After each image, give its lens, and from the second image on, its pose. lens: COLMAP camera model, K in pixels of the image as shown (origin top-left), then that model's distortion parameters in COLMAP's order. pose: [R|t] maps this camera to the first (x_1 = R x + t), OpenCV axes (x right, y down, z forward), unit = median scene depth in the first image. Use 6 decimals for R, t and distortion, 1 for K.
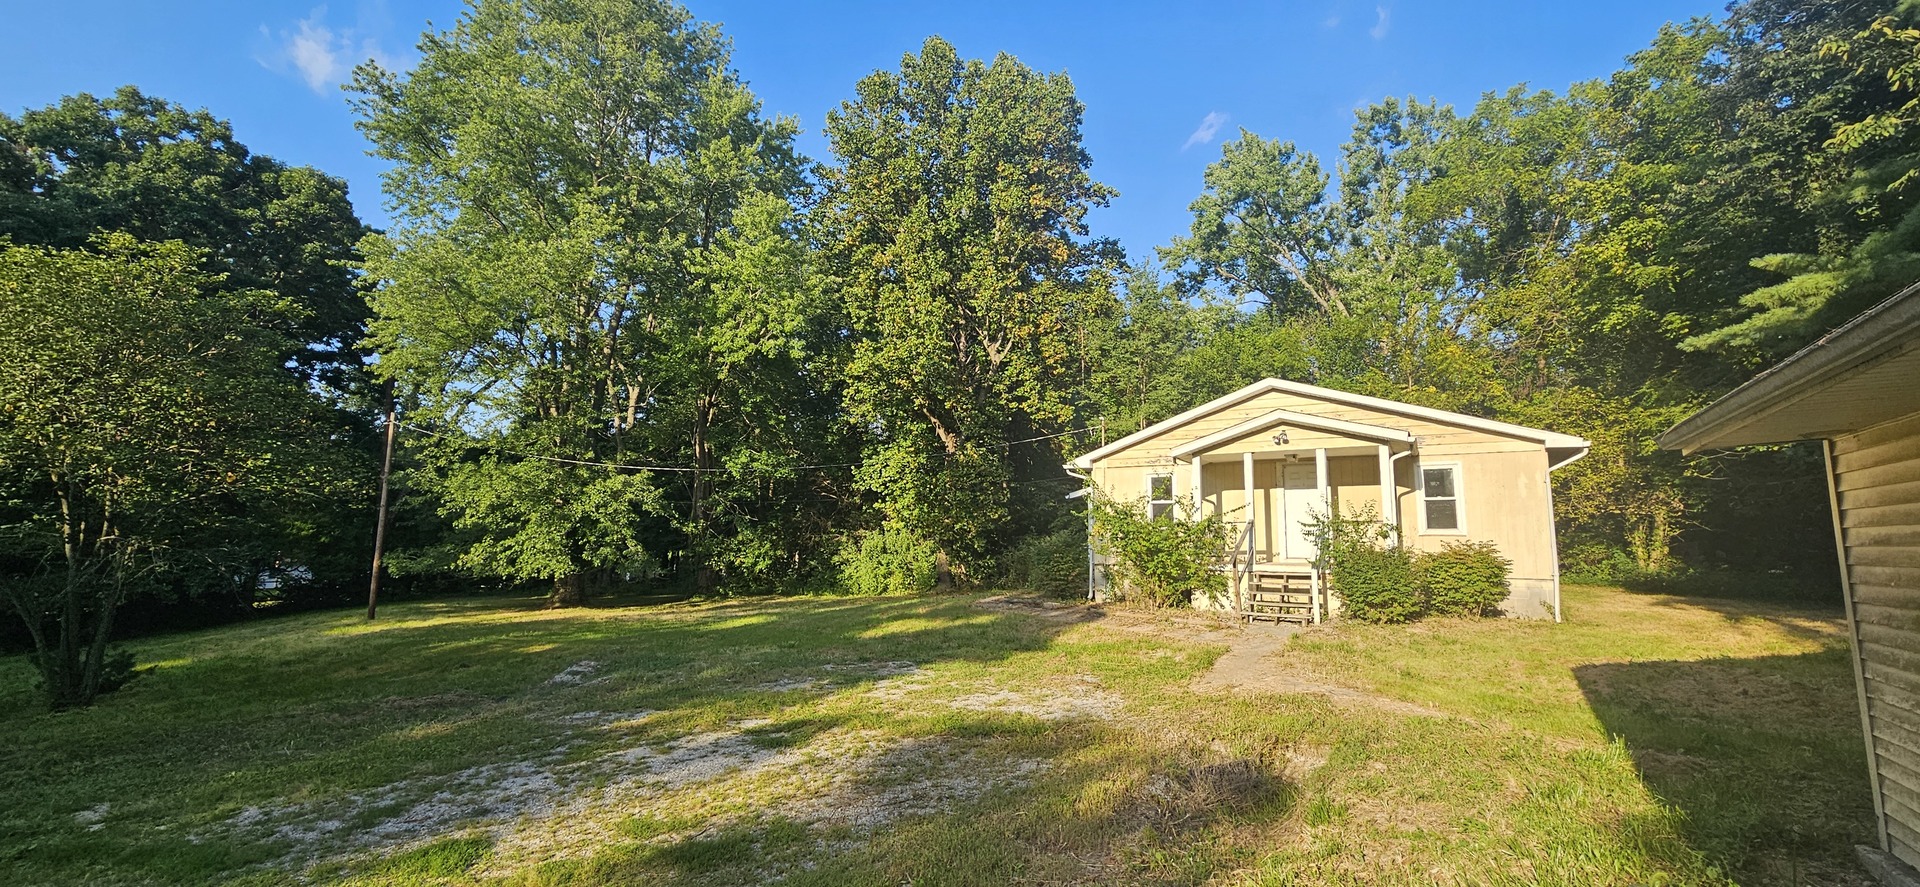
lens RADIAL K [[787.8, 0, 970.4], [0, 787.8, 434.8], [0, 0, 1]] dist [0.000251, 0.000806]
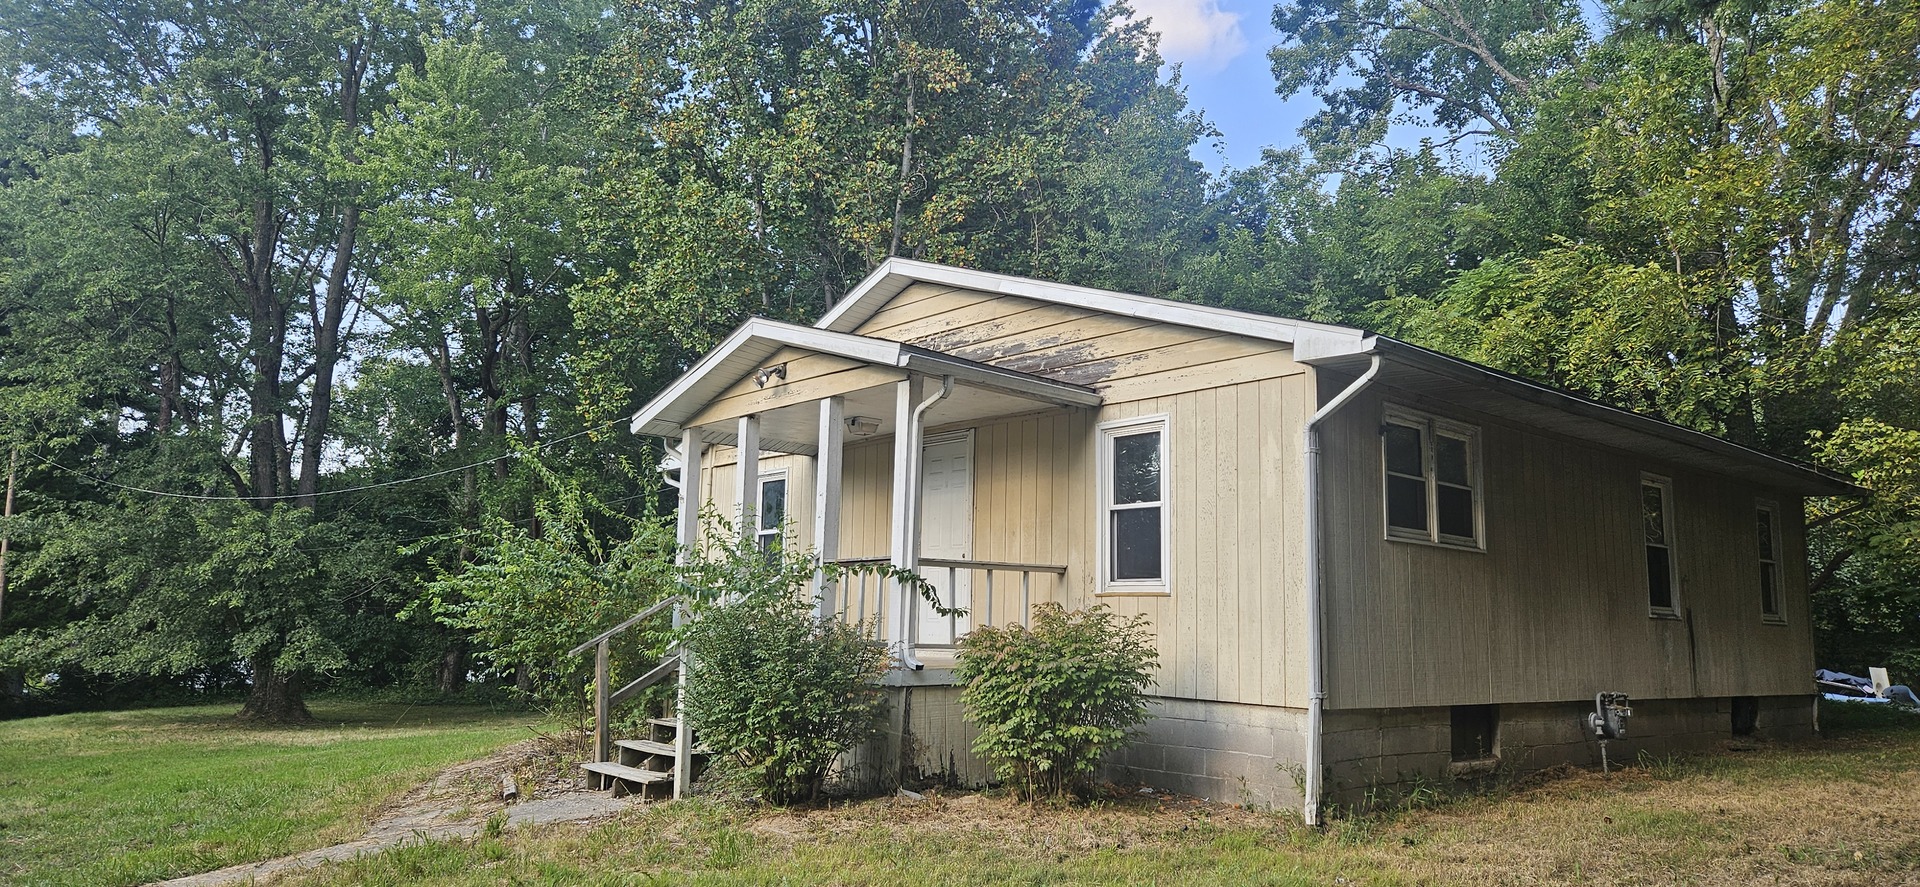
lens RADIAL K [[1275.0, 0, 953.5], [0, 1275.0, 451.0], [0, 0, 1]] dist [0.062920, -0.028848]
pose [[0.949427, -0.037508, -0.311741, 0.715302], [0.036760, 0.999290, -0.008276, 0.054301], [0.311830, -0.003602, 0.950131, 0.335149]]
